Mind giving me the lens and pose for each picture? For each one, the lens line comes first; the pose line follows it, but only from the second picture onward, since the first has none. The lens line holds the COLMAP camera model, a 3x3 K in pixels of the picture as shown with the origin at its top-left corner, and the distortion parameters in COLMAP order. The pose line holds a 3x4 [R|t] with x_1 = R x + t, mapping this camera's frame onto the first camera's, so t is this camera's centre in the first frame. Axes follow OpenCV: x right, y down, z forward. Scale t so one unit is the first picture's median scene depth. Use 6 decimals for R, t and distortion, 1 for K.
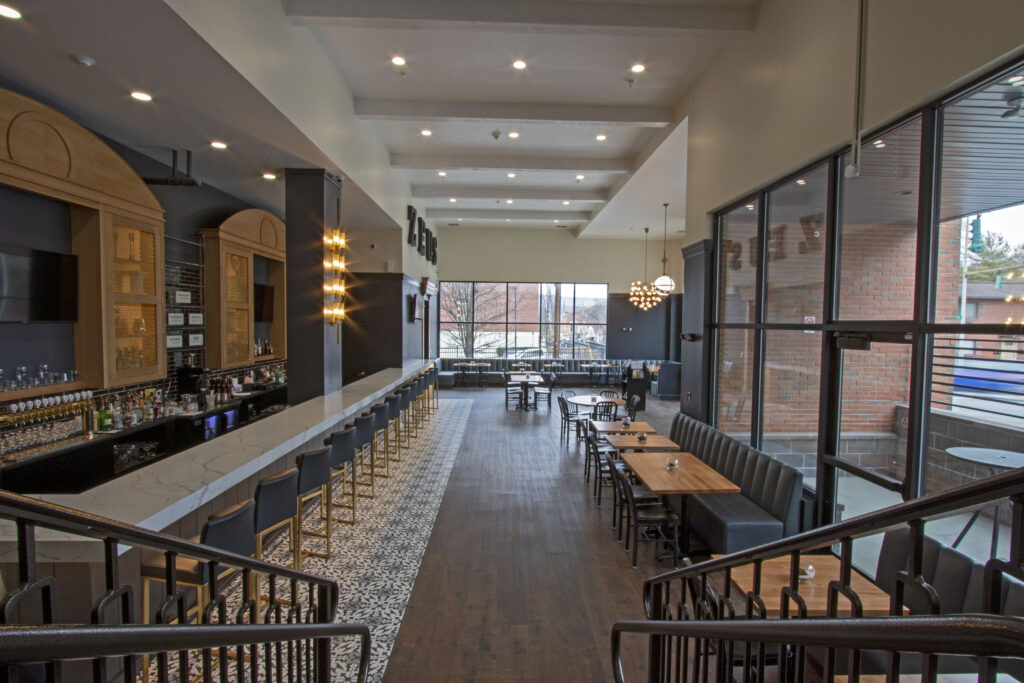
lens RADIAL K [[520.0, 0, 515.8], [0, 520.0, 346.0], [0, 0, 1]] dist [-0.010074, 0.000961]
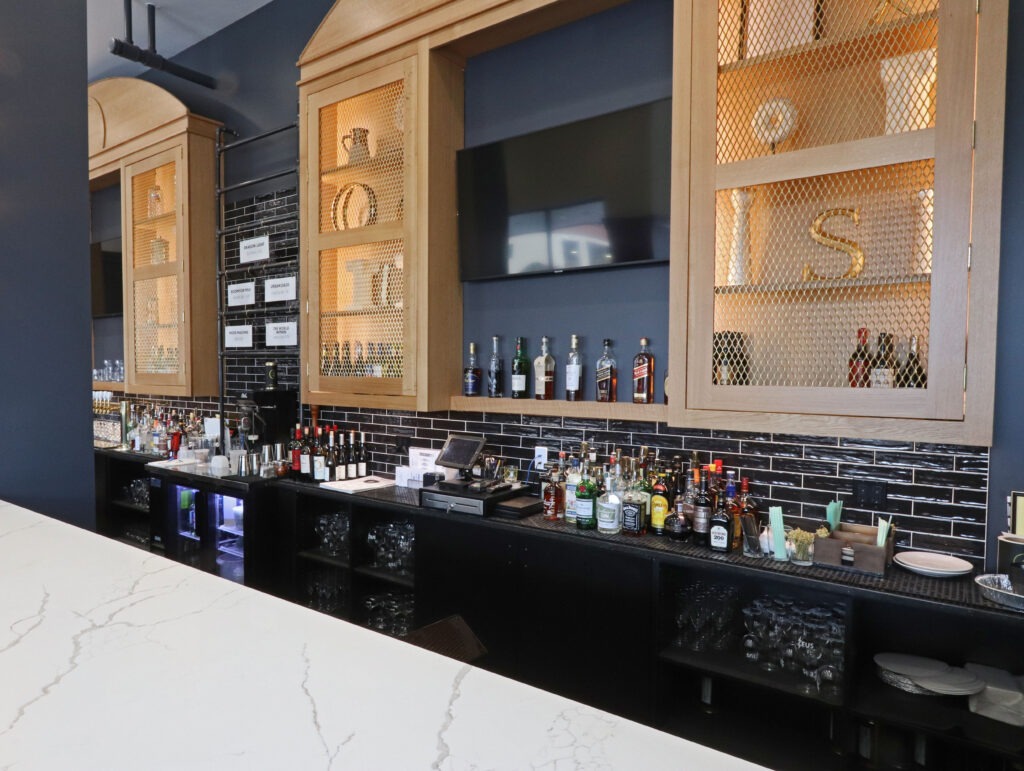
lens RADIAL K [[668.1, 0, 464.8], [0, 668.1, 389.3], [0, 0, 1]] dist [-0.024857, 0.001473]
pose [[-0.640098, 0.000864, -0.768293, -0.251839], [-0.050389, 0.997799, 0.043104, 0.003712], [0.766639, 0.066304, -0.638645, 1.473047]]
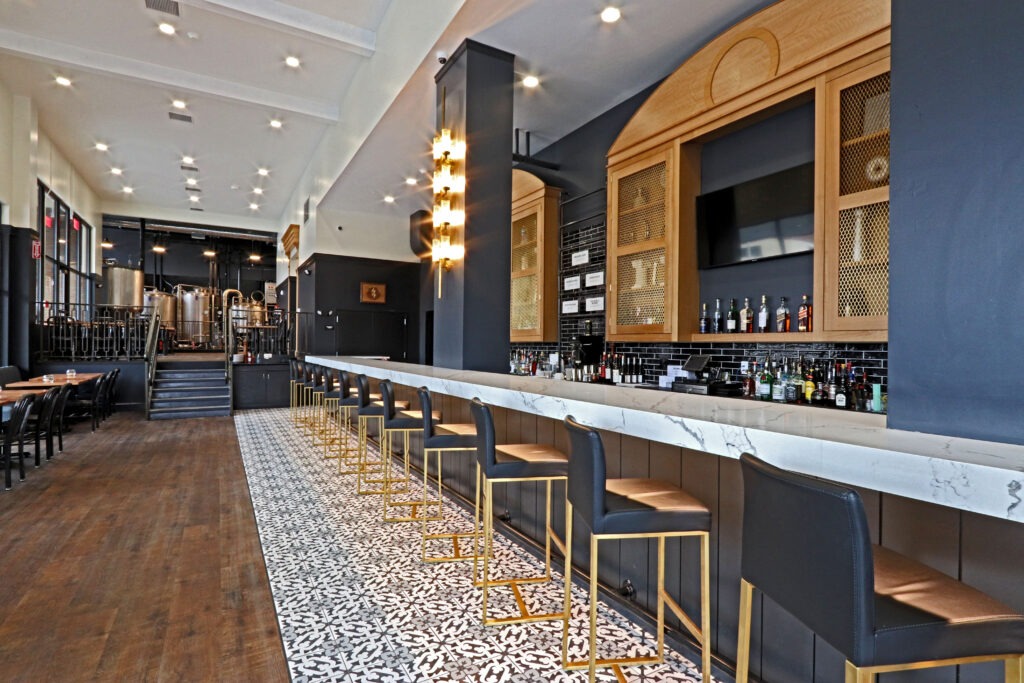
lens RADIAL K [[520.0, 0, 515.7], [0, 520.0, 338.2], [0, 0, 1]] dist [-0.010074, 0.000961]
pose [[-0.880477, -0.045339, -0.471916, -0.106974], [-0.056191, 0.998380, 0.008918, 0.041726], [0.470748, 0.034370, -0.881598, 1.635012]]
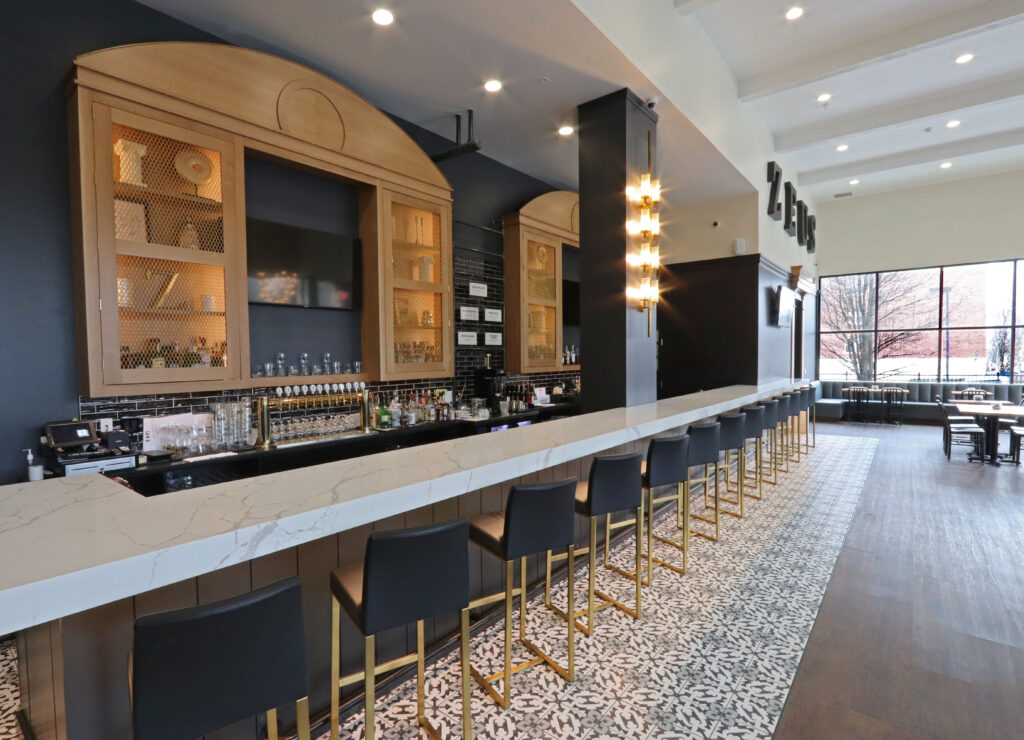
lens RADIAL K [[511.4, 0, 475.2], [0, 511.4, 376.1], [0, 0, 1]] dist [-0.012544, 0.001200]
pose [[0.737637, 0.006531, -0.675166, -0.044391], [-0.009465, 0.999955, -0.000668, 0.051572], [0.675132, 0.006883, 0.737665, 0.320091]]
